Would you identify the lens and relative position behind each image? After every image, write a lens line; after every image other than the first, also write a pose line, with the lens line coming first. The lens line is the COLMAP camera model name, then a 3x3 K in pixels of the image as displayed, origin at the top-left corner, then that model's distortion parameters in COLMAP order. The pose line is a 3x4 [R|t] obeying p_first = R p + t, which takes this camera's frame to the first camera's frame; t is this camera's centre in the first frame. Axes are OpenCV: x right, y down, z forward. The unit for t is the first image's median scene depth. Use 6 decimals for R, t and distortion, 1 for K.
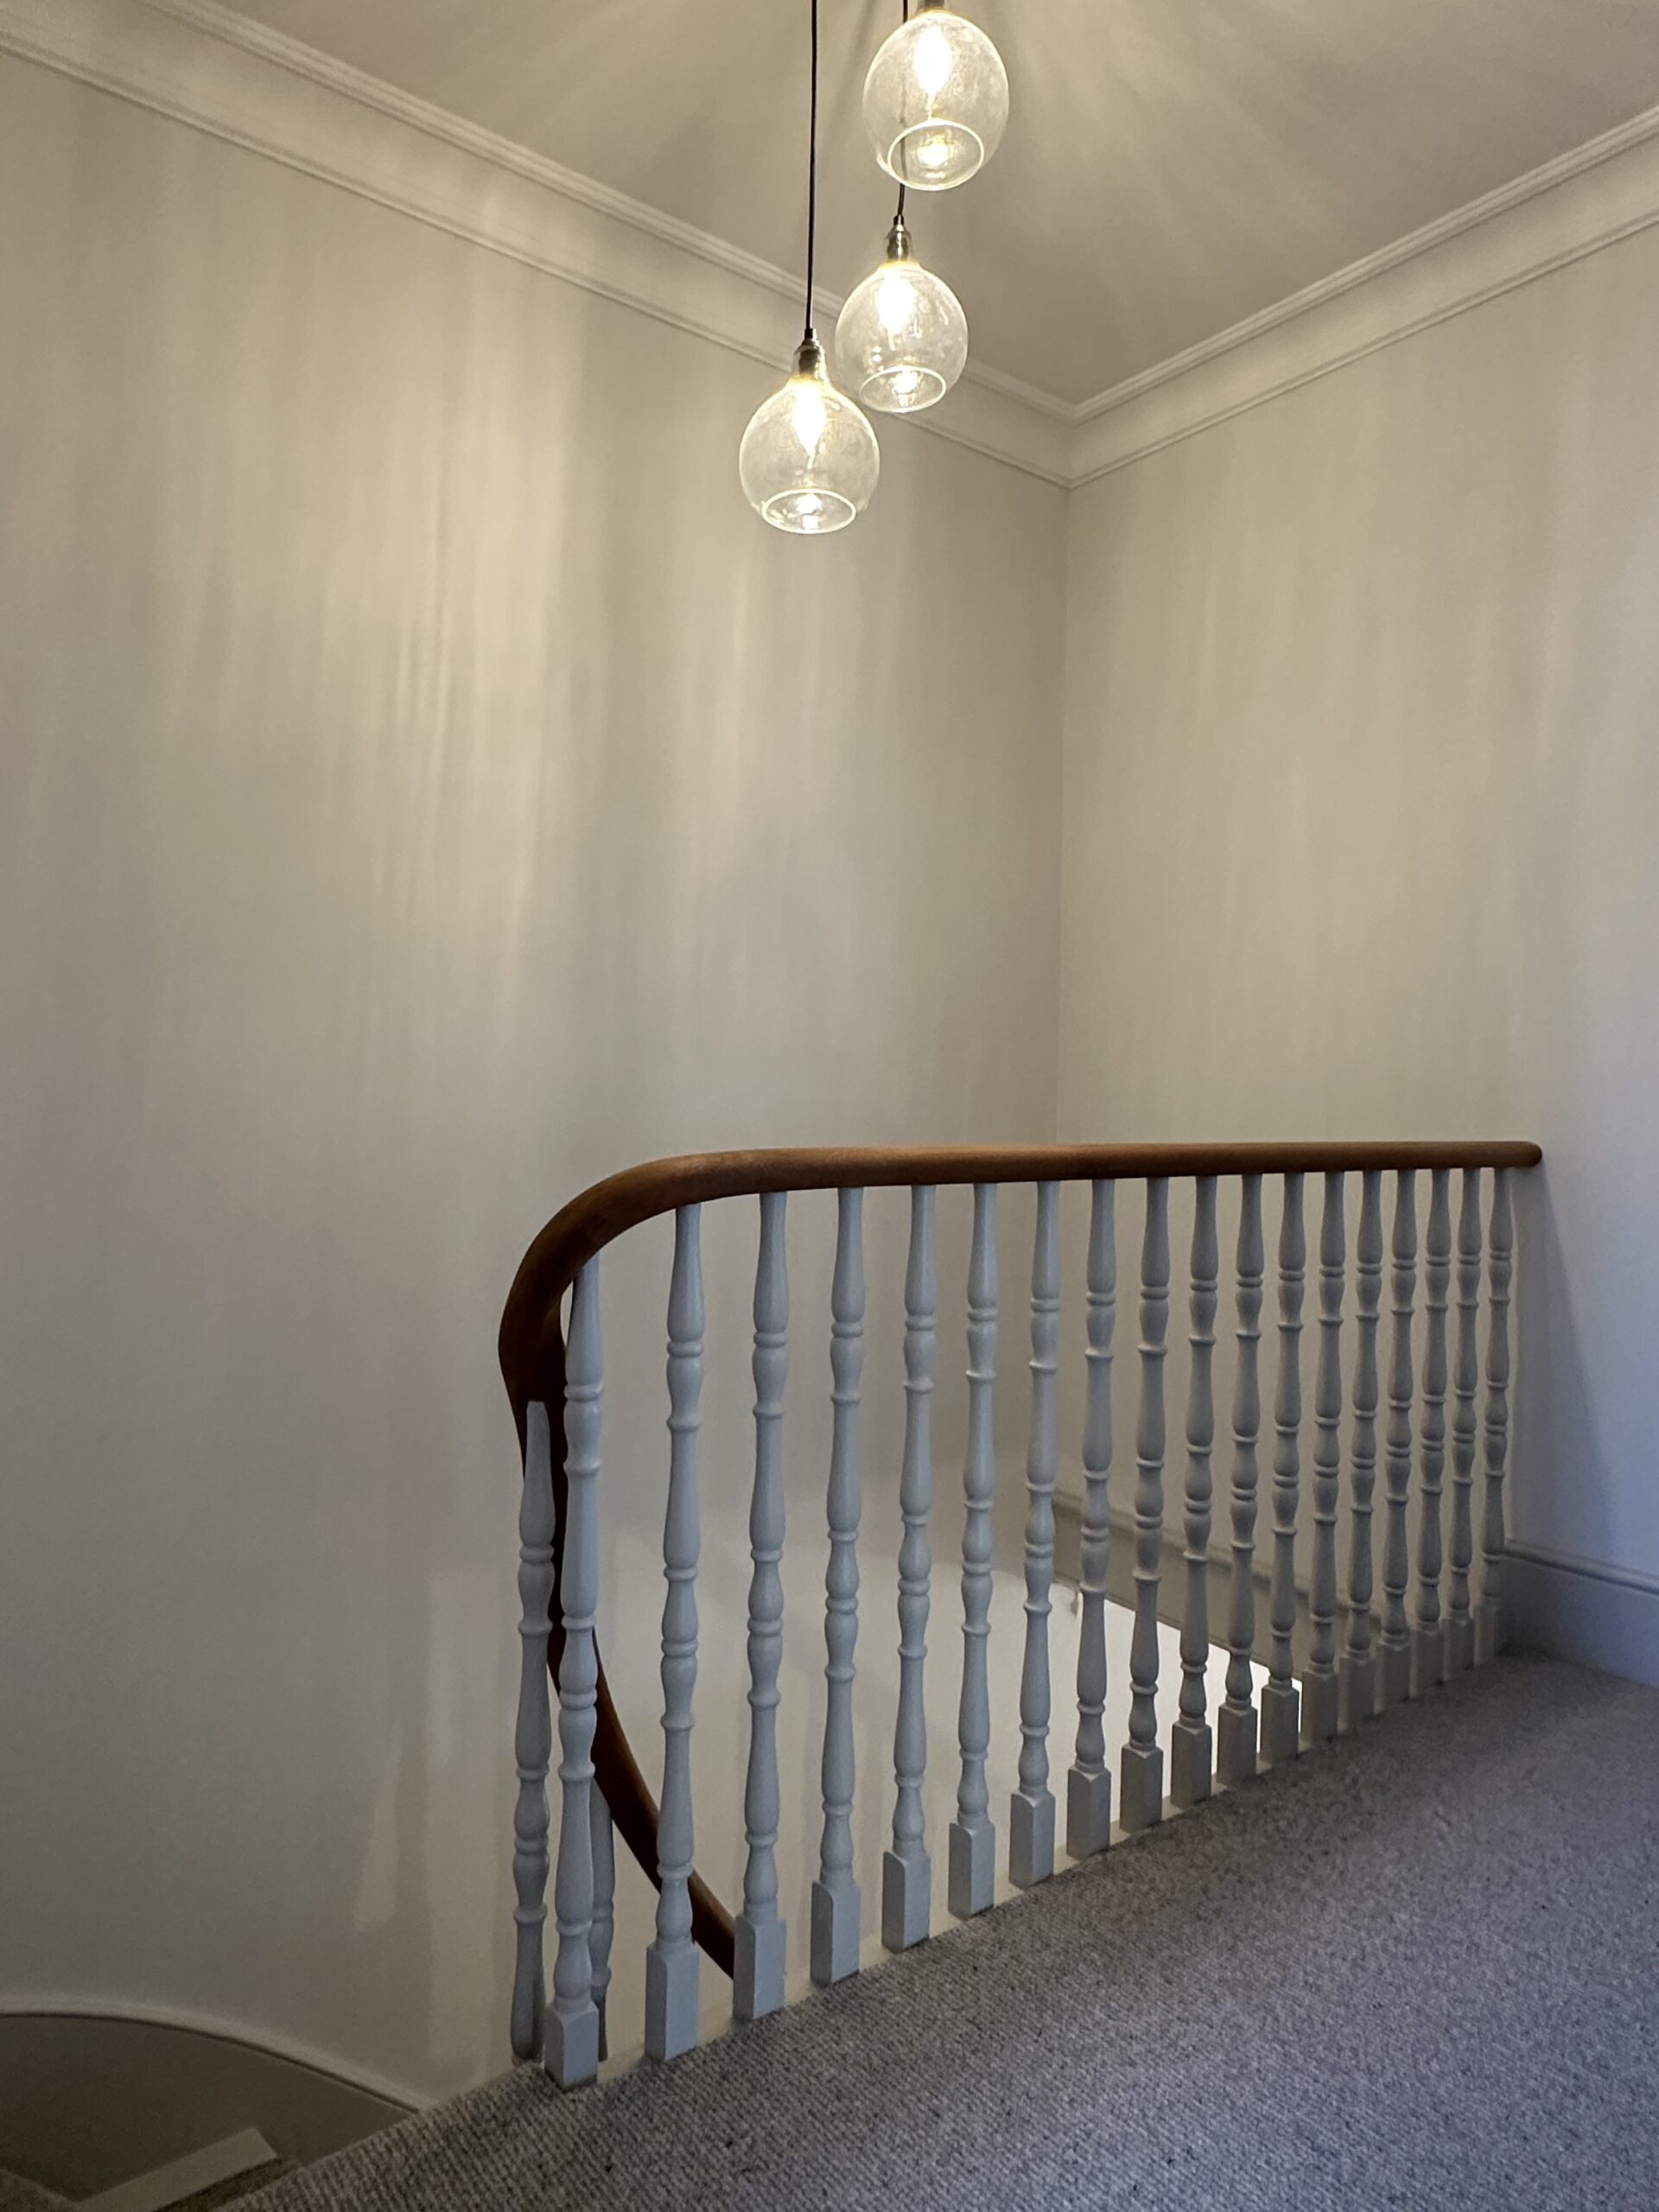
lens RADIAL K [[1354.9, 0, 827.6], [0, 1354.9, 1102.7], [0, 0, 1]] dist [-0.000904, 0.000159]
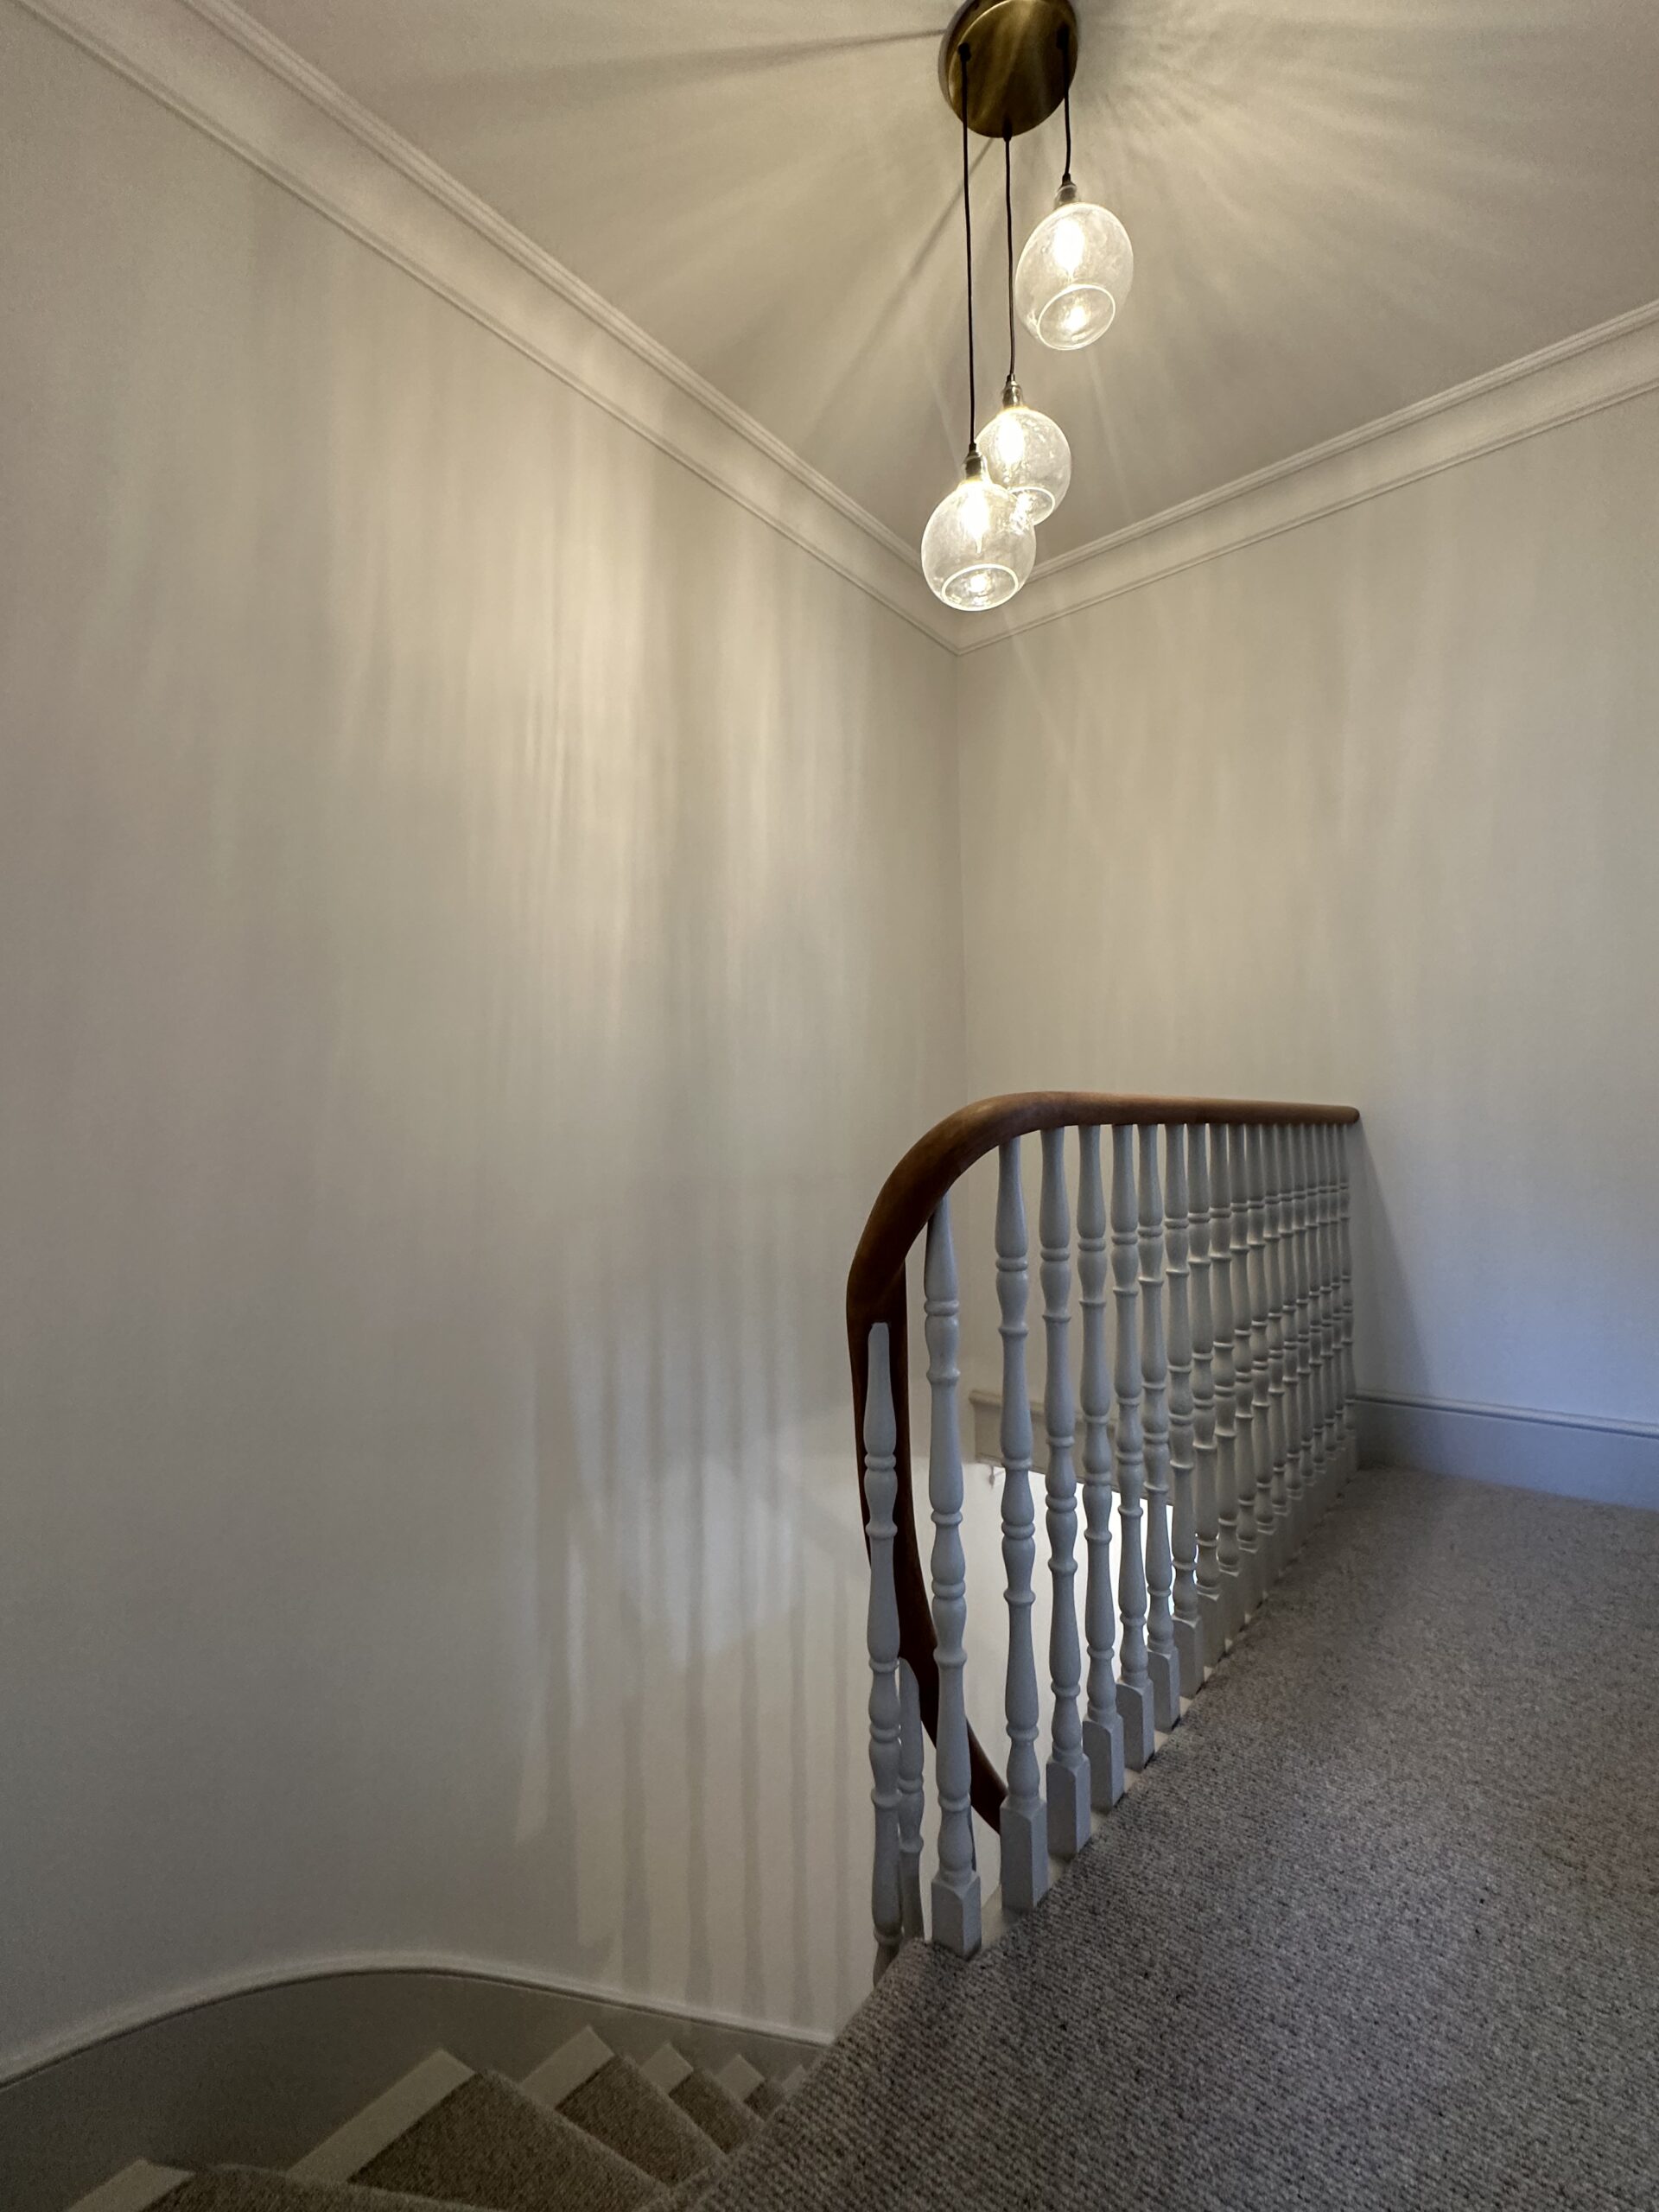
lens RADIAL K [[958.7, 0, 831.1], [0, 958.7, 1106.3], [0, 0, 1]] dist [-0.001882, -0.000046]
pose [[0.971897, -0.031650, 0.233270, -0.279621], [0.040454, 0.998635, -0.033054, 0.044402], [-0.231906, 0.041562, 0.971850, 0.157470]]
